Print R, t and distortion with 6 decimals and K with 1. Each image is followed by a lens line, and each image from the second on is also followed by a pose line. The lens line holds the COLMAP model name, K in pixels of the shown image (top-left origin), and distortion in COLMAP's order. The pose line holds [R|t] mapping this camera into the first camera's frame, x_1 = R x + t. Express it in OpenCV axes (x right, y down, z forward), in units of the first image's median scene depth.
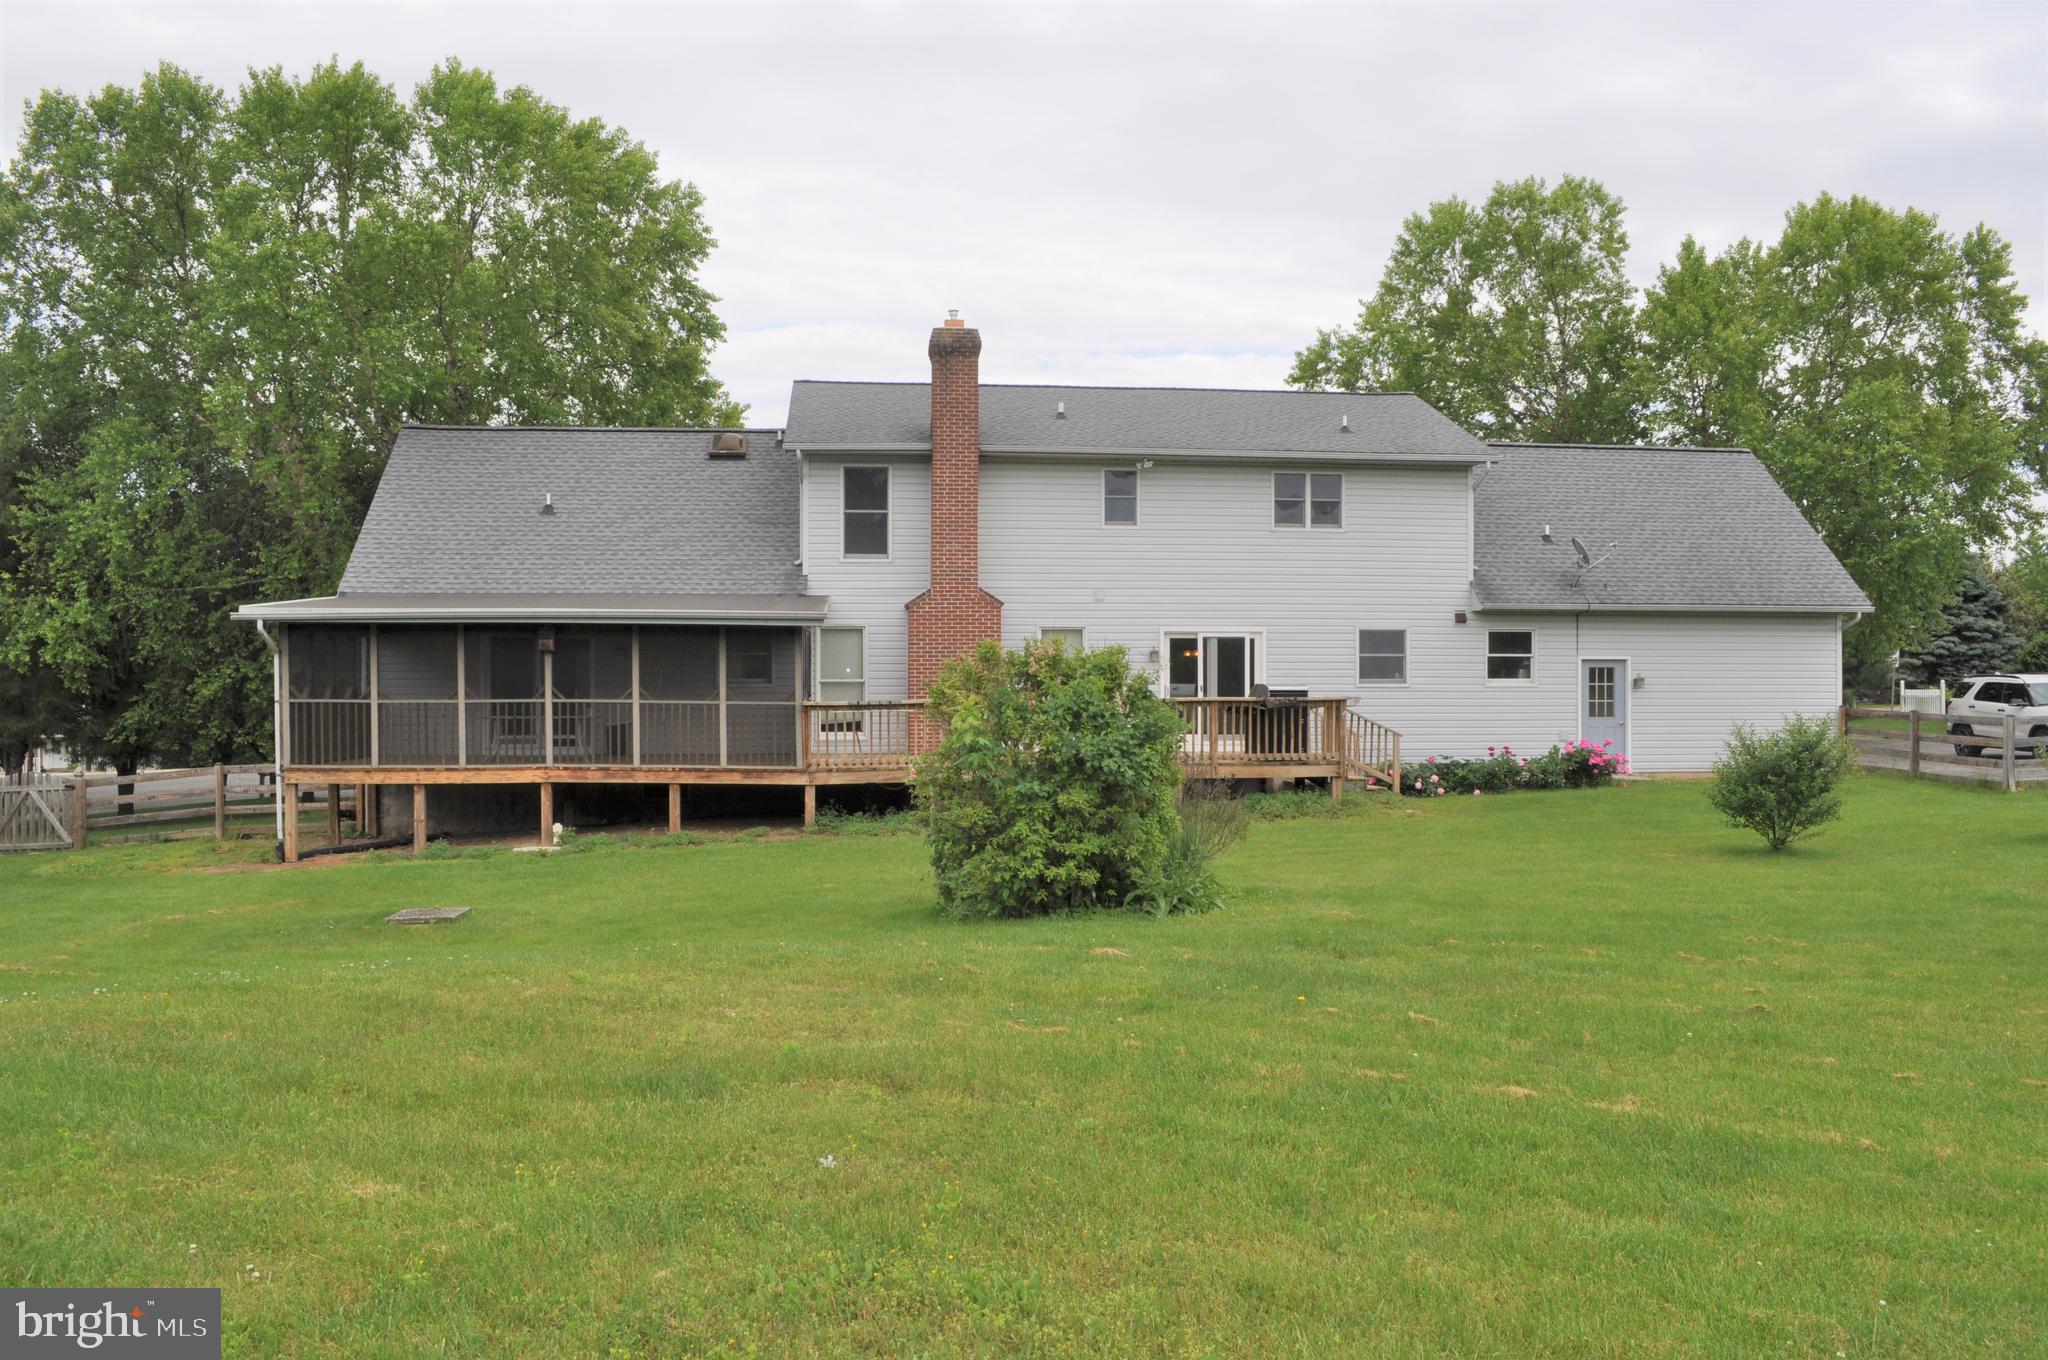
lens RADIAL K [[1618.4, 0, 1027.7], [0, 1618.4, 697.3], [0, 0, 1]] dist [-0.080763, 0.009557]
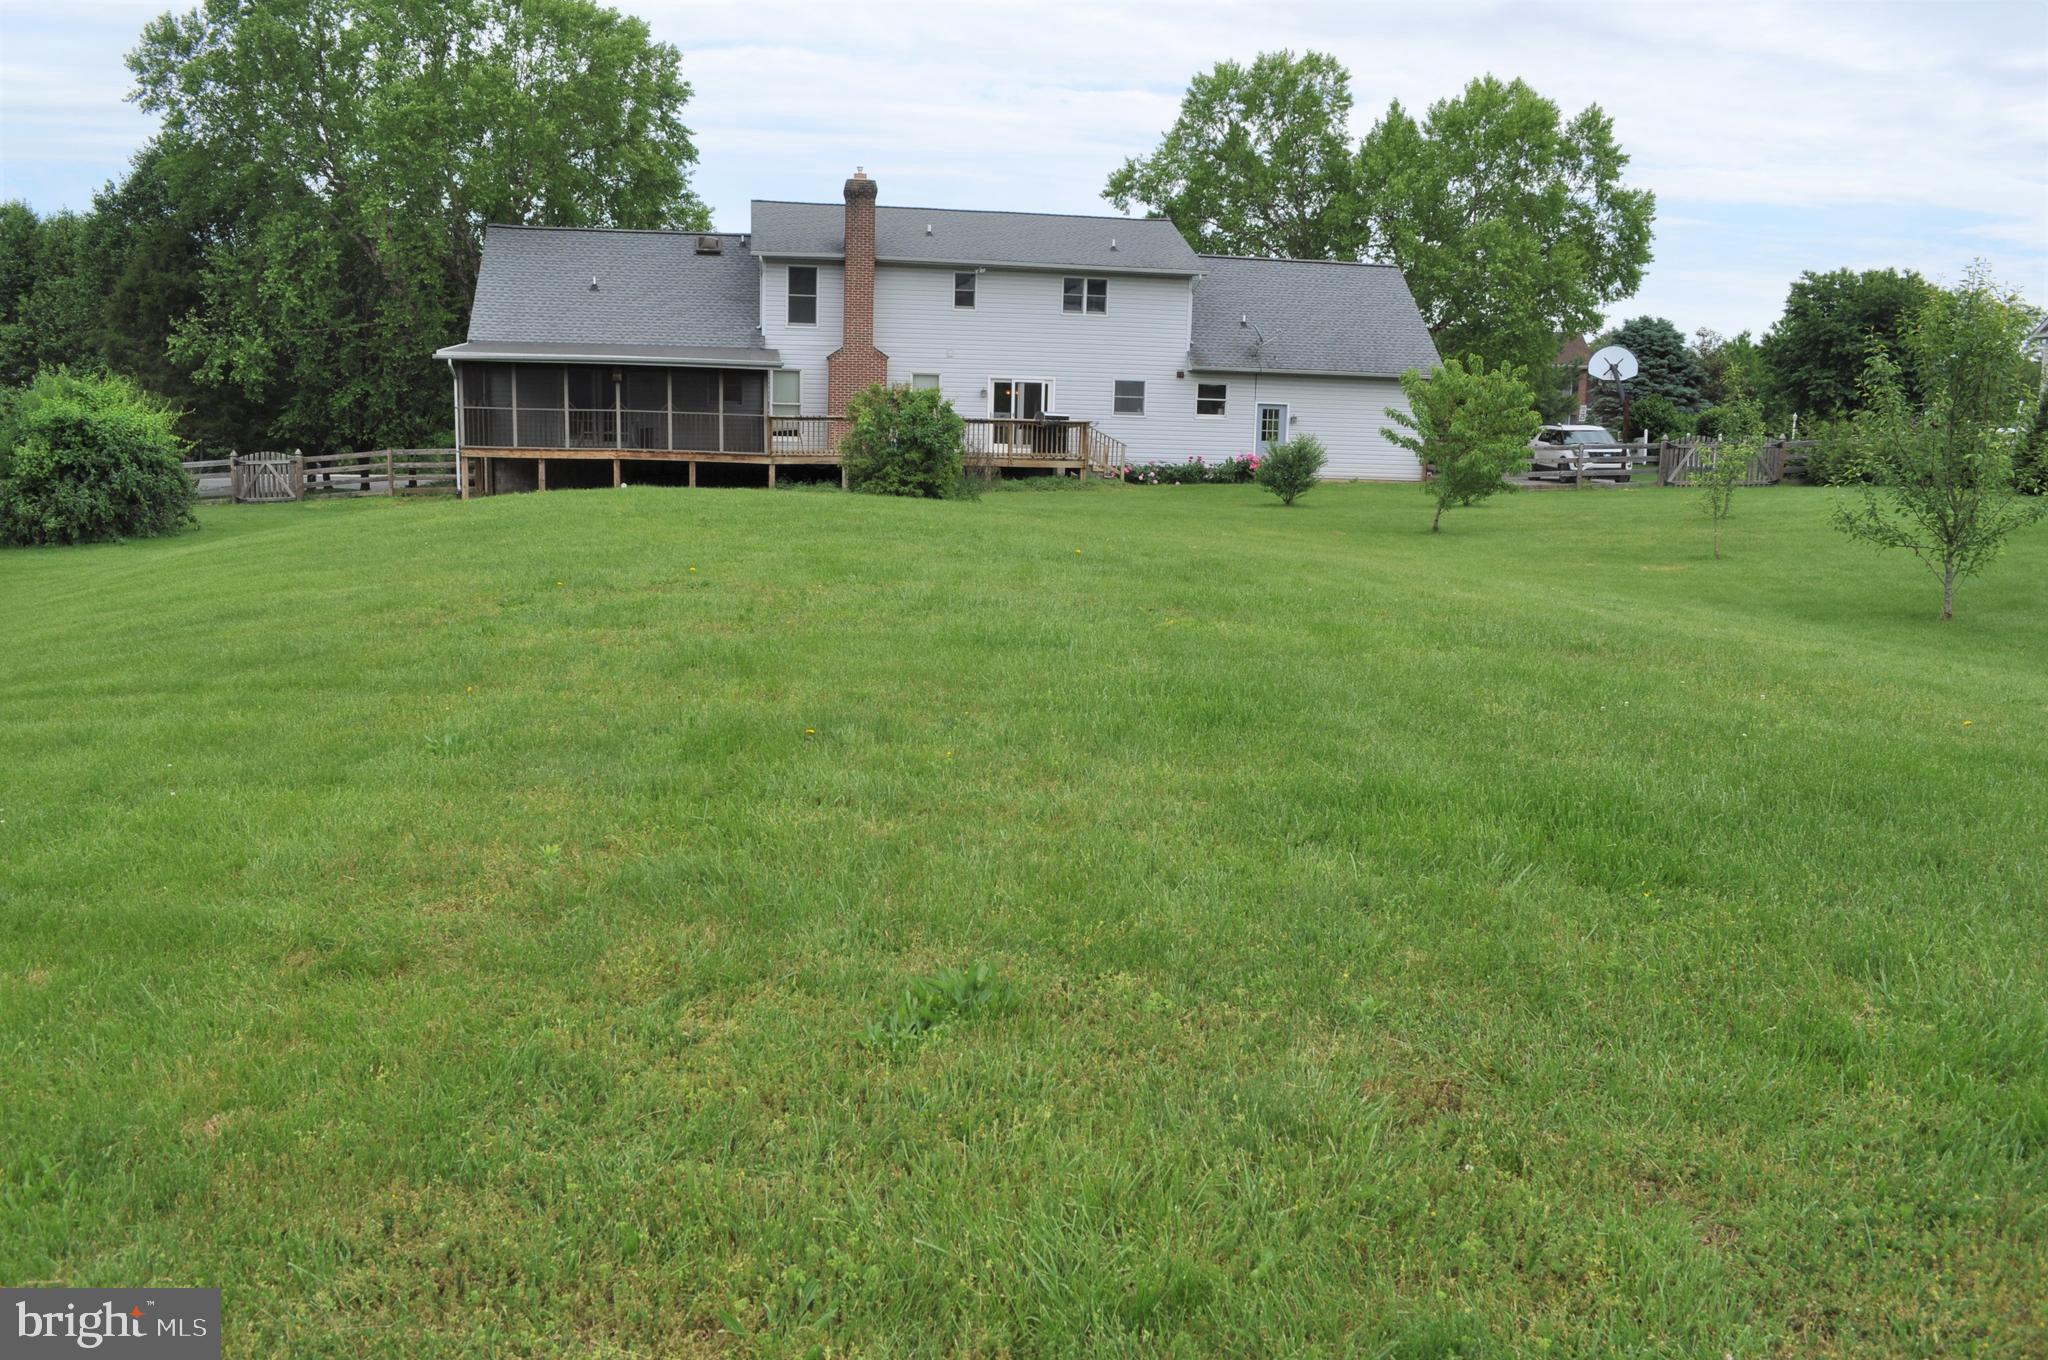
lens RADIAL K [[1618.4, 0, 1027.7], [0, 1618.4, 697.3], [0, 0, 1]] dist [-0.080763, 0.009557]
pose [[0.997738, 0.017186, 0.064990, 0.023201], [-0.027368, 0.986870, 0.159180, 0.015437], [-0.061401, -0.160598, 0.985108, -0.604720]]
